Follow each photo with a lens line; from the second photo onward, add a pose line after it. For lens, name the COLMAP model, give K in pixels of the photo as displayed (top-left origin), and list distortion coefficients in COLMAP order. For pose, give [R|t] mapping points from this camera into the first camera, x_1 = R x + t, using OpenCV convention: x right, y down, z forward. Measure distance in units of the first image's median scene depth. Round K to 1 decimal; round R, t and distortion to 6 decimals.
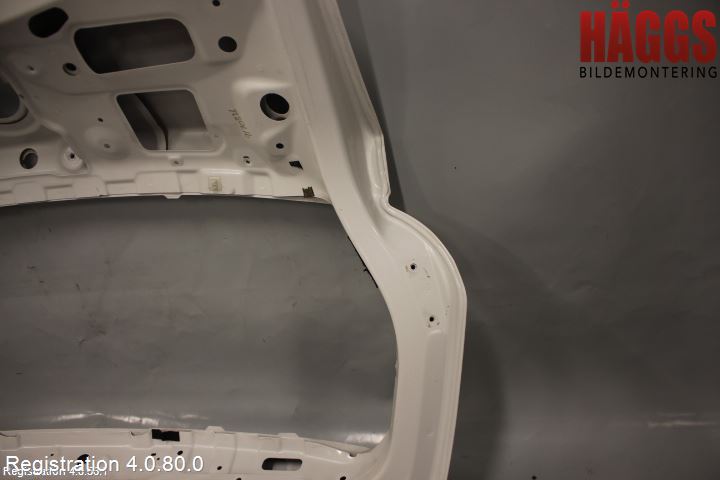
lens RADIAL K [[602.8, 0, 360.0], [0, 602.8, 240.0], [0, 0, 1]] dist [-0.170657, 0.135981]
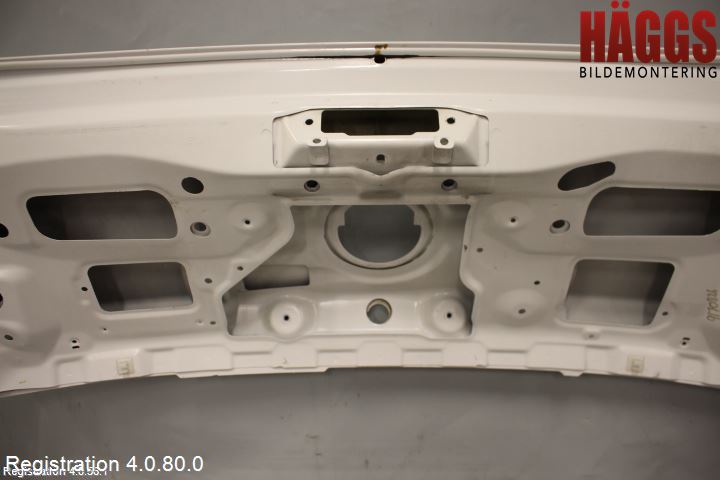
lens RADIAL K [[602.8, 0, 360.0], [0, 602.8, 240.0], [0, 0, 1]] dist [-0.170657, 0.135981]
pose [[0.992285, 0.088942, 0.086366, -0.697973], [-0.070320, 0.977524, -0.198753, -0.070770], [-0.102102, 0.191146, 0.976237, 0.164707]]
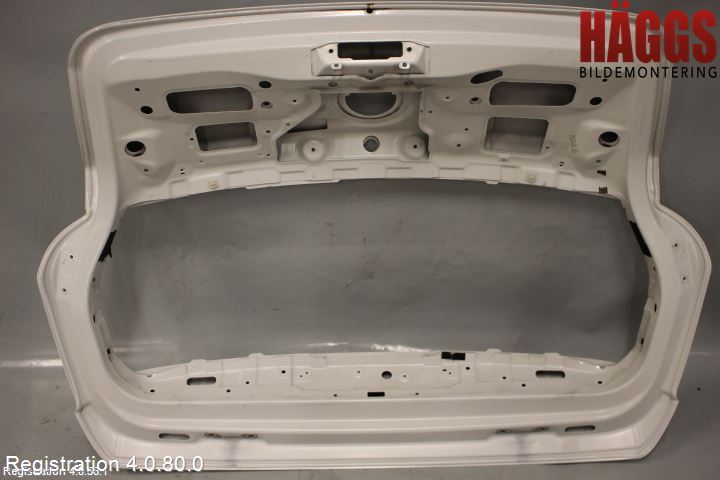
lens RADIAL K [[768.5, 0, 360.0], [0, 768.5, 240.0], [0, 0, 1]] dist [-0.112719, 0.002751]
pose [[0.992185, 0.040034, 0.118176, -0.809521], [-0.053667, 0.991969, 0.114531, -0.126041], [-0.112642, -0.119978, 0.986366, -0.715078]]
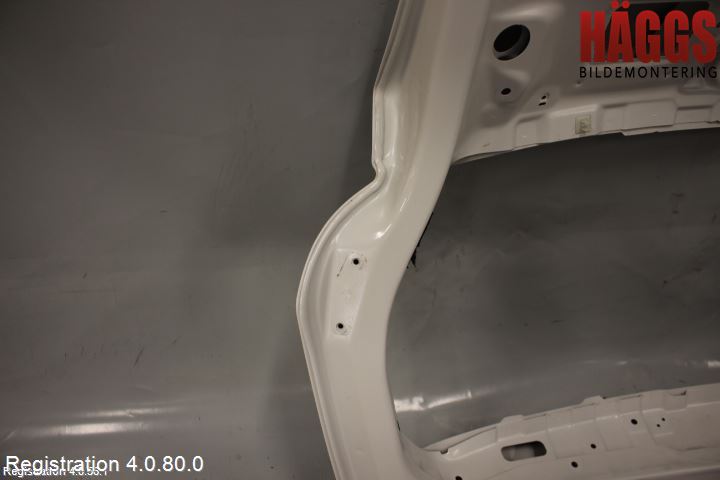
lens RADIAL K [[602.8, 0, 360.0], [0, 602.8, 240.0], [0, 0, 1]] dist [-0.170657, 0.135981]
pose [[0.977286, 0.005490, 0.211852, -1.382749], [-0.032558, 0.991686, 0.124496, 0.026396], [-0.209407, -0.128566, 0.969340, 0.332622]]
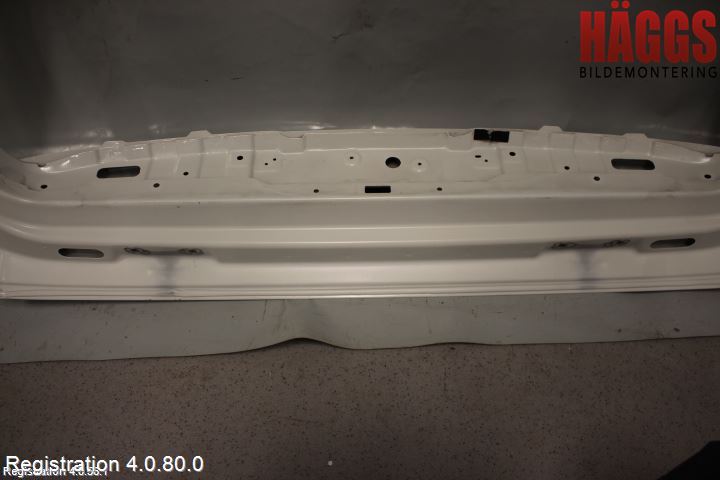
lens RADIAL K [[602.8, 0, 360.0], [0, 602.8, 240.0], [0, 0, 1]] dist [-0.170657, 0.135981]
pose [[0.989828, 0.012955, 0.141678, -0.703978], [-0.061122, 0.937981, 0.341255, 0.194358], [-0.128470, -0.346444, 0.929232, 0.118092]]
